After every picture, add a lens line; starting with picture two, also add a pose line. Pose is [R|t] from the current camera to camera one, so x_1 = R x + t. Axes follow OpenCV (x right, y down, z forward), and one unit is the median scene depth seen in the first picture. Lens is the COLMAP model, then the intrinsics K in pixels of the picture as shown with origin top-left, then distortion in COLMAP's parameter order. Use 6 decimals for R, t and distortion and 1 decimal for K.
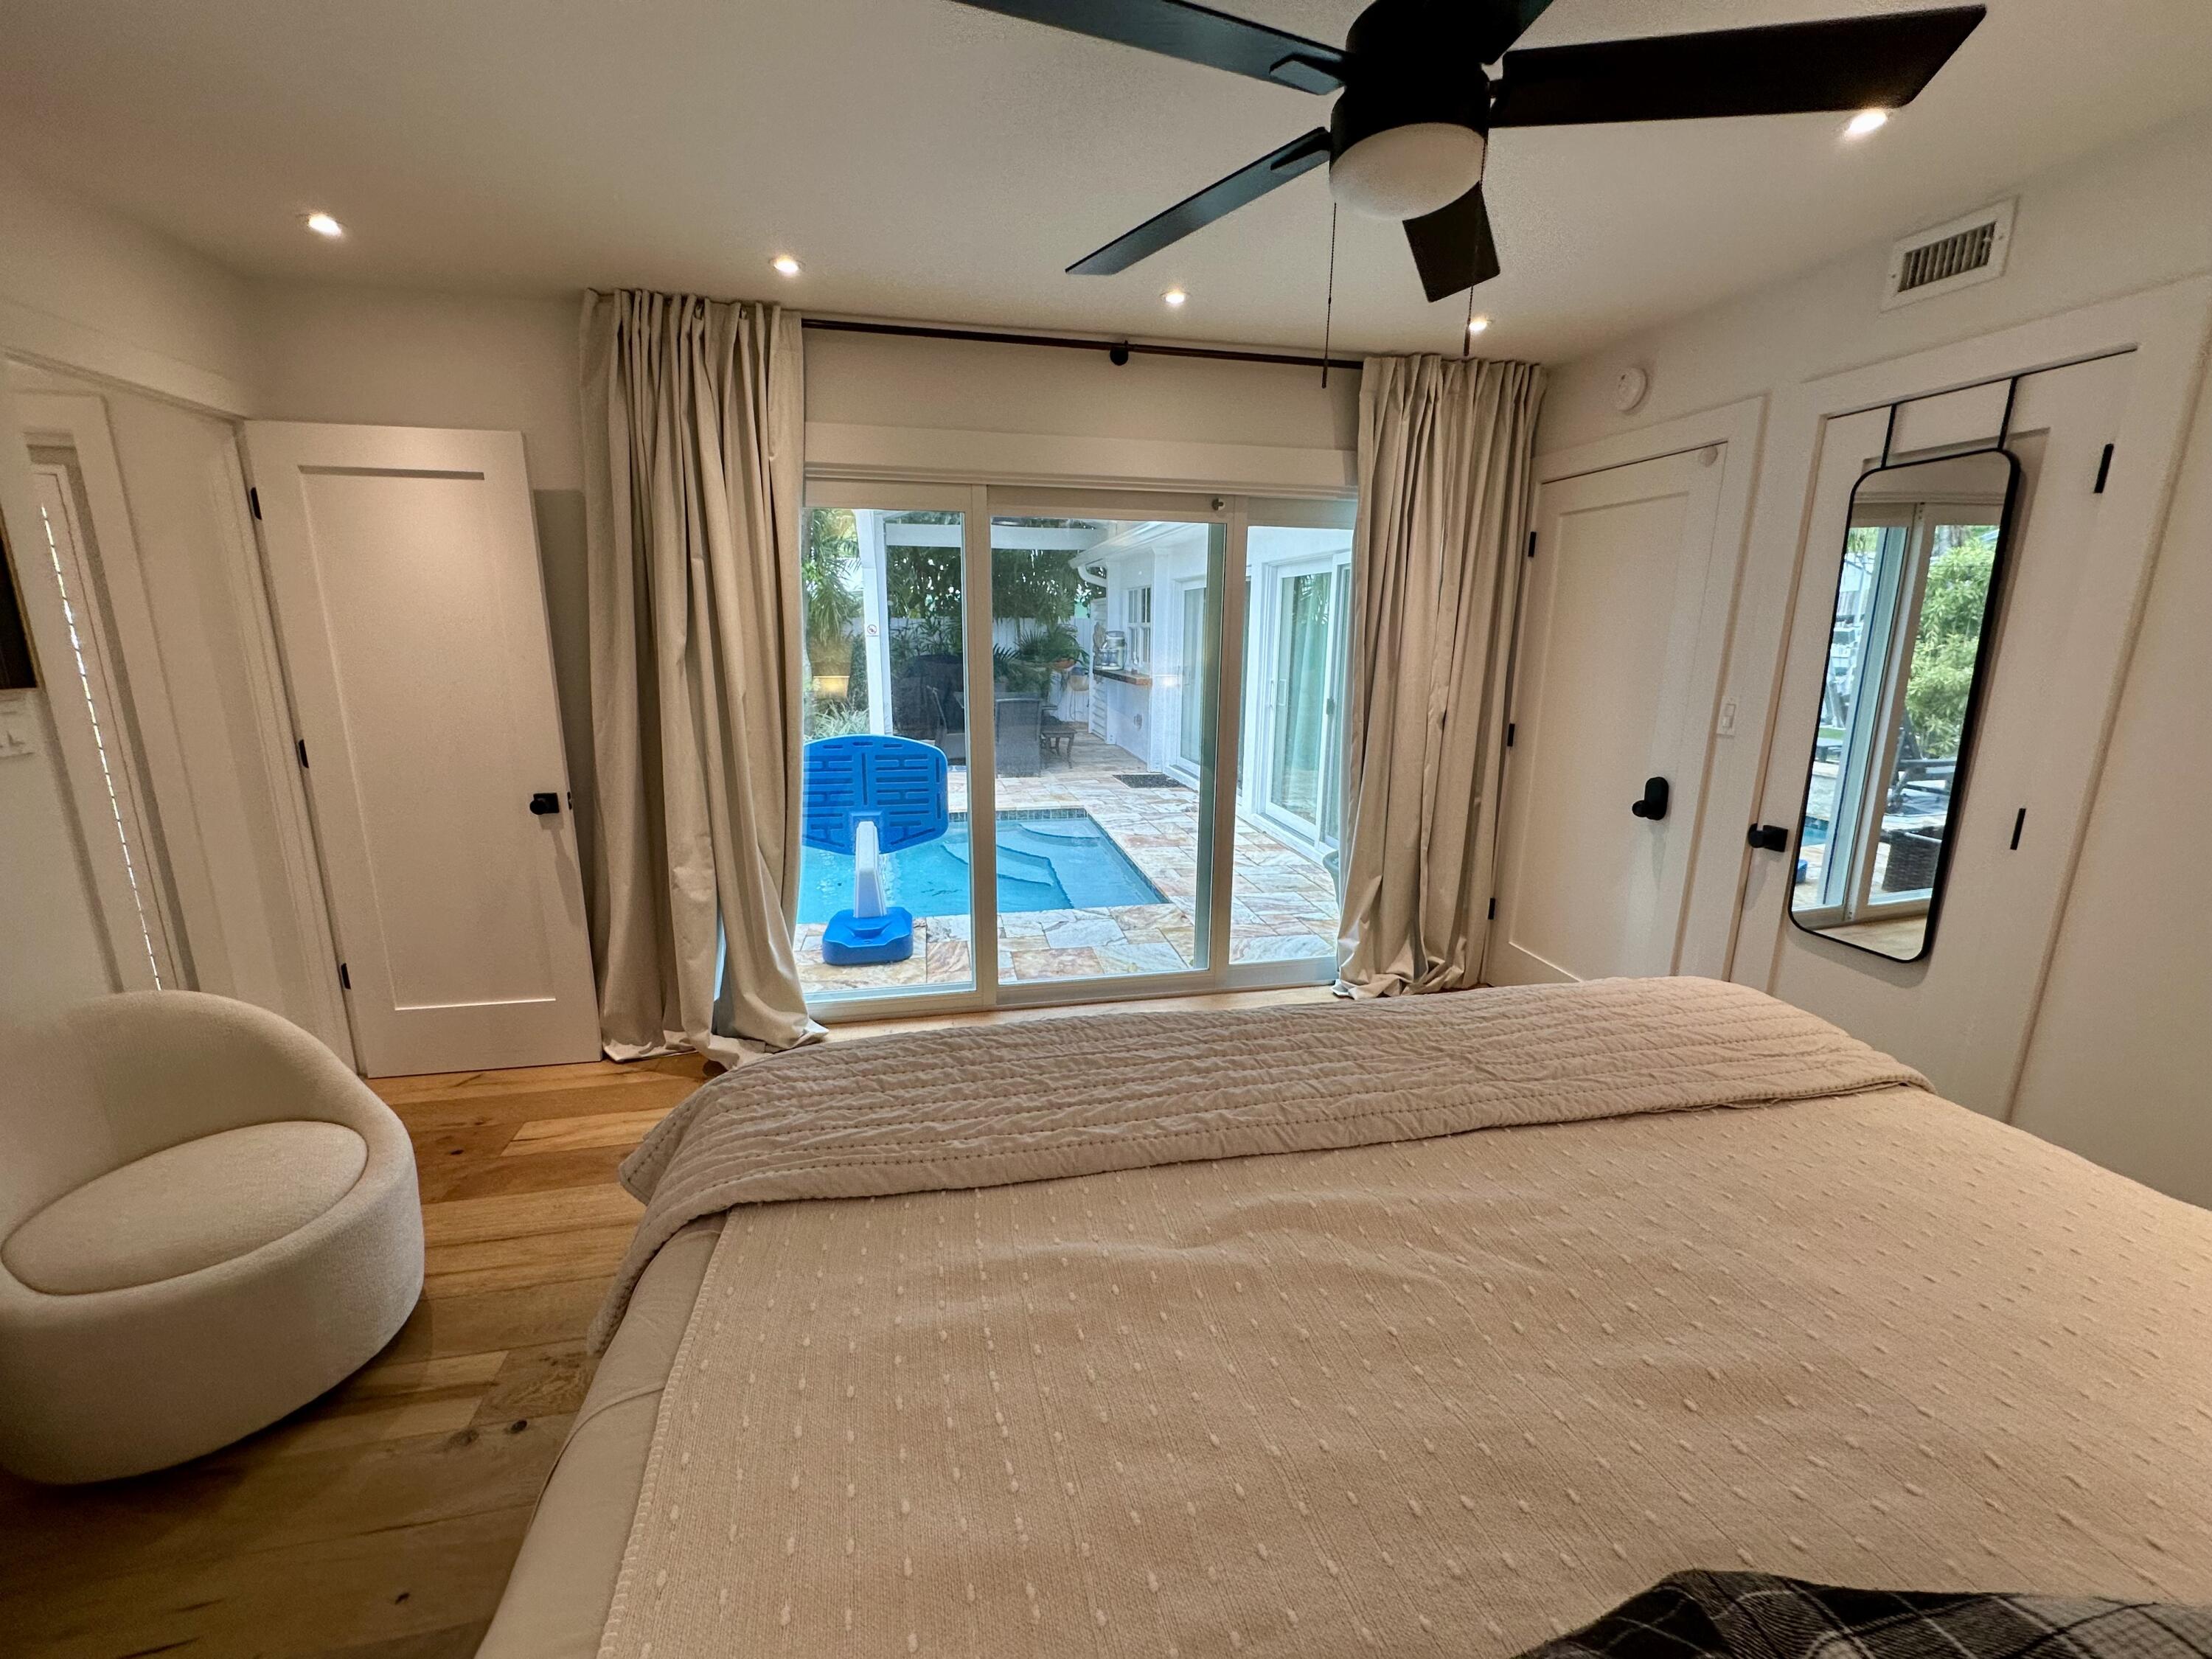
lens RADIAL K [[884.2, 0, 1105.3], [0, 884.2, 822.5], [0, 0, 1]] dist [-0.003747, 0.000318]
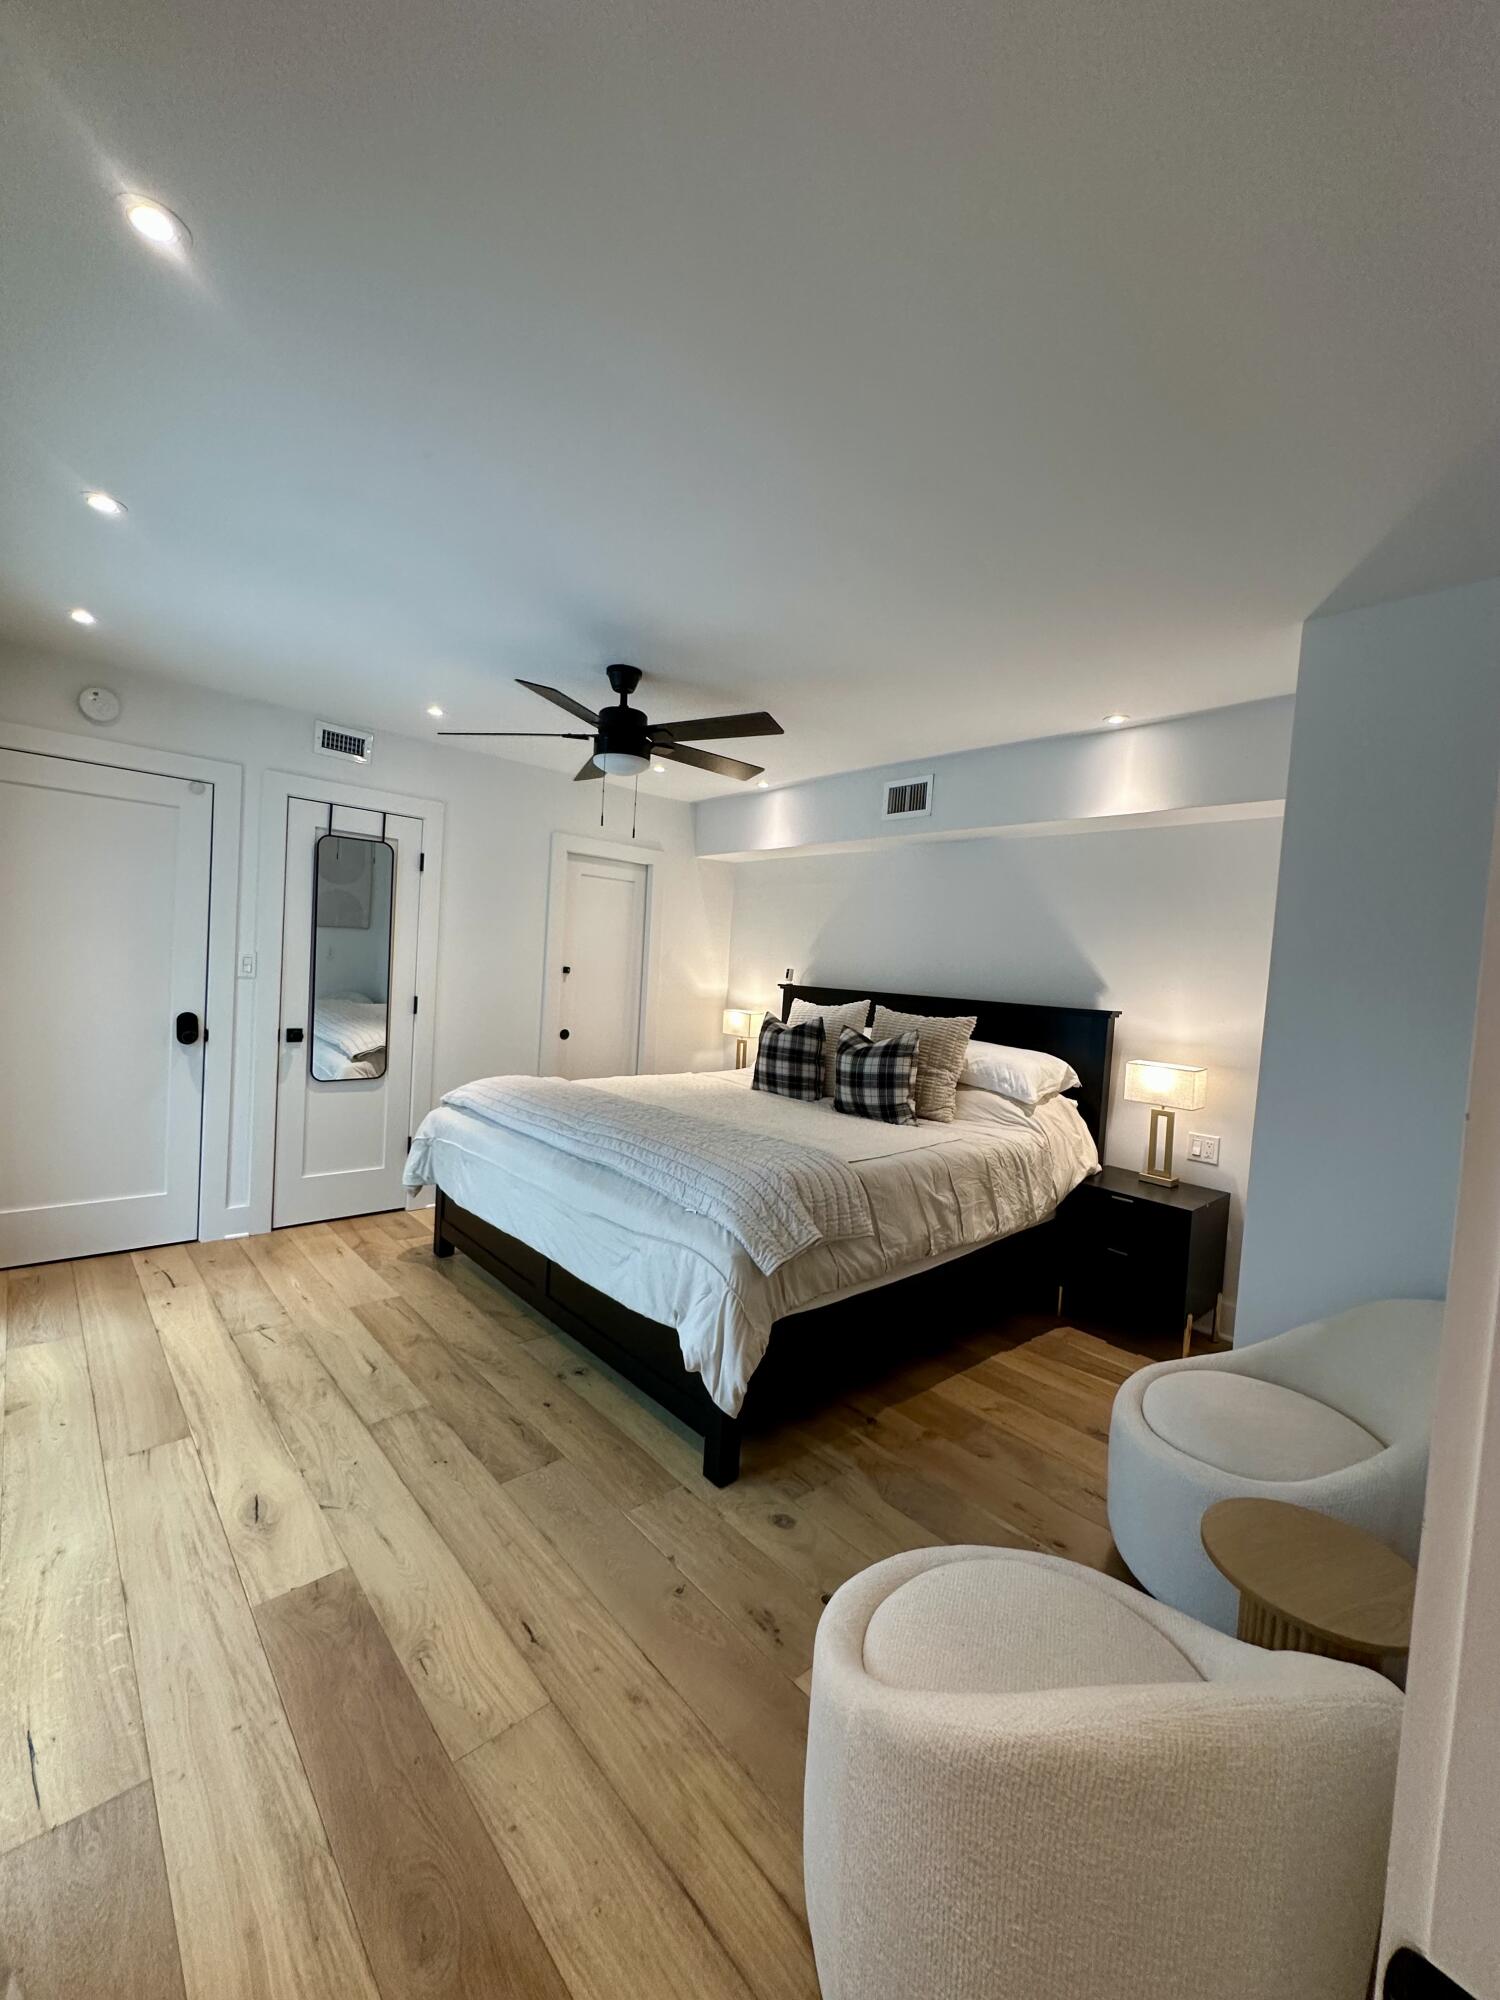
lens RADIAL K [[799.5, 0, 751.7], [0, 799.5, 1003.9], [0, 0, 1]] dist [-0.003747, 0.000318]
pose [[-0.506737, -0.077655, 0.858596, -0.859684], [0.120955, 0.979680, 0.159992, -0.154424], [-0.853574, 0.184925, -0.487047, 0.852932]]
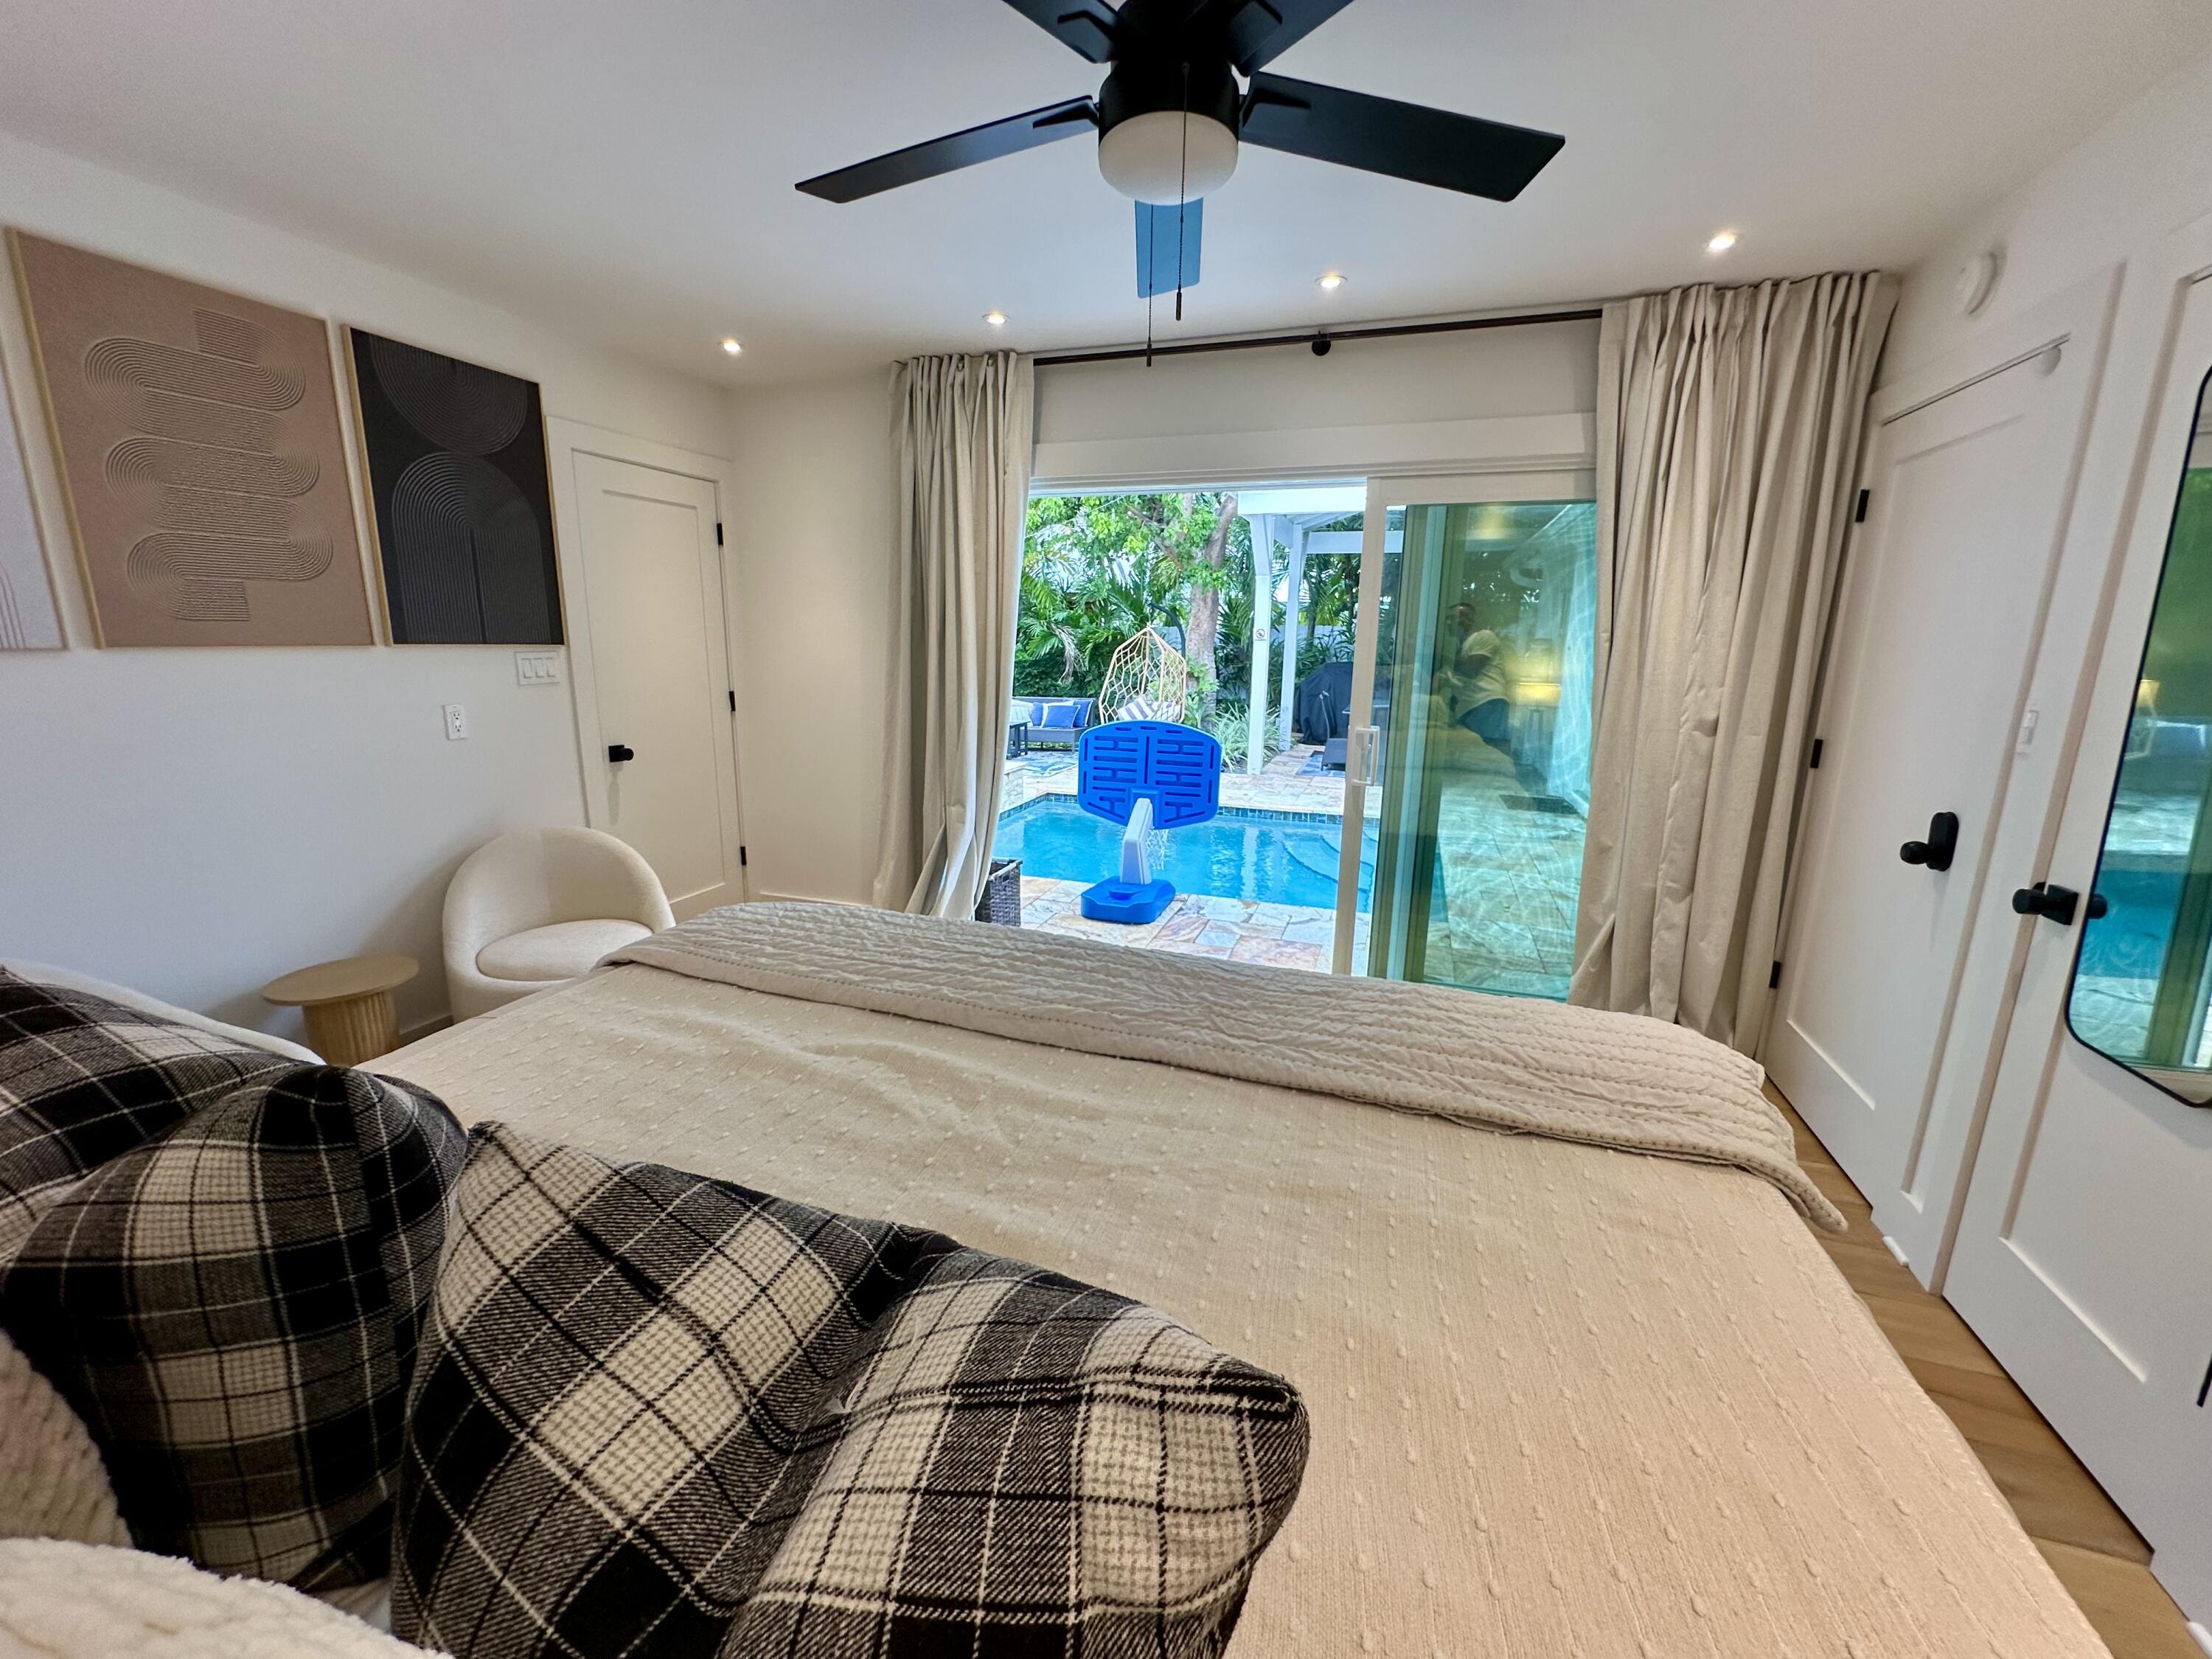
lens RADIAL K [[884.2, 0, 1102.8], [0, 884.2, 821.1], [0, 0, 1]] dist [-0.003747, 0.000318]
pose [[0.859764, 0.109895, -0.498727, 0.390693], [-0.118101, 0.992885, 0.015189, 0.026736], [0.496848, 0.045841, 0.866626, 0.026876]]
